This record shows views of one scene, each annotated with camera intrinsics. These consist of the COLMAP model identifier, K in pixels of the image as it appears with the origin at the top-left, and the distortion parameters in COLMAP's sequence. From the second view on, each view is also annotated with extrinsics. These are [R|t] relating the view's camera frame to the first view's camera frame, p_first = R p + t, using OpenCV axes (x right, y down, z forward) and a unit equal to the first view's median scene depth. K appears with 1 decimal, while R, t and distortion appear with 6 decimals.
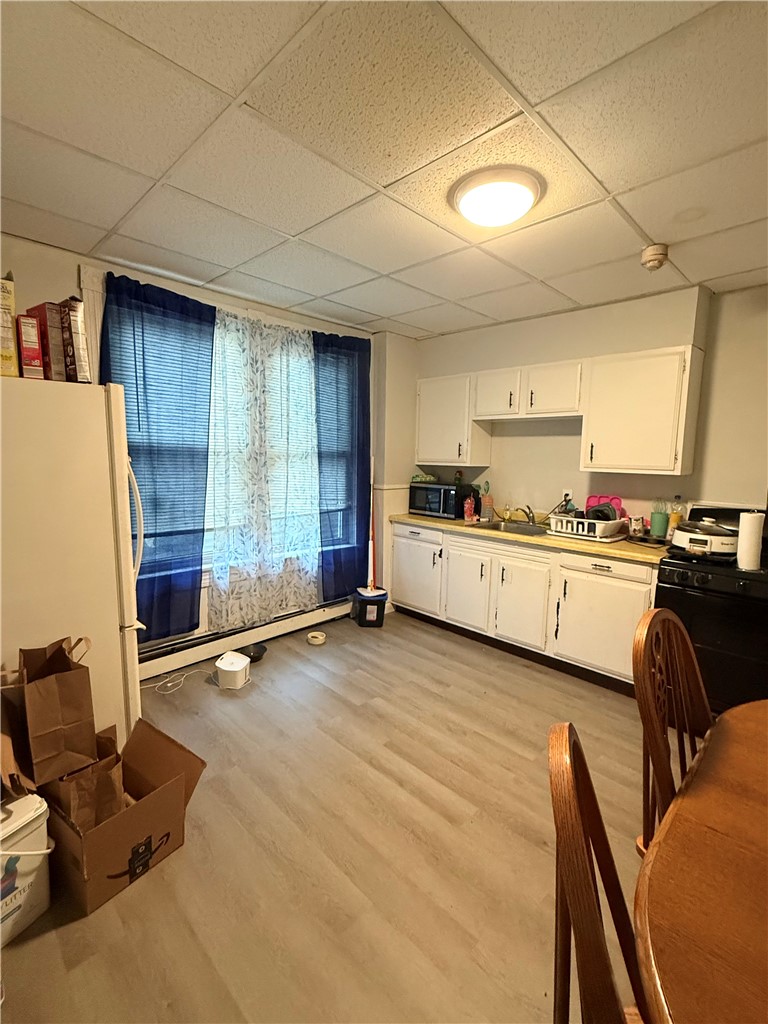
lens RADIAL K [[469.2, 0, 386.9], [0, 469.2, 510.7], [0, 0, 1]] dist [0.002399, 0.000068]
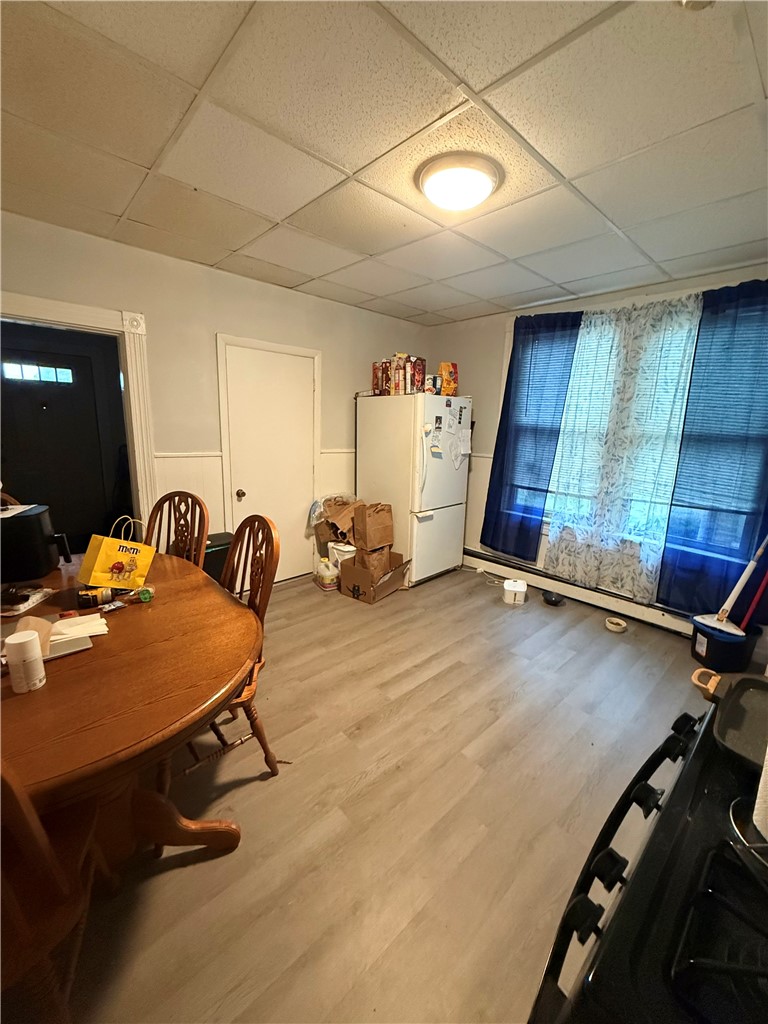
lens RADIAL K [[413.4, 0, 387.8], [0, 413.4, 508.2], [0, 0, 1]] dist [-0.001501, -0.000103]
pose [[-0.053013, 0.181363, -0.981986, 0.764493], [-0.157348, 0.969568, 0.187564, -0.057380], [0.986119, 0.164457, -0.022863, 0.579437]]
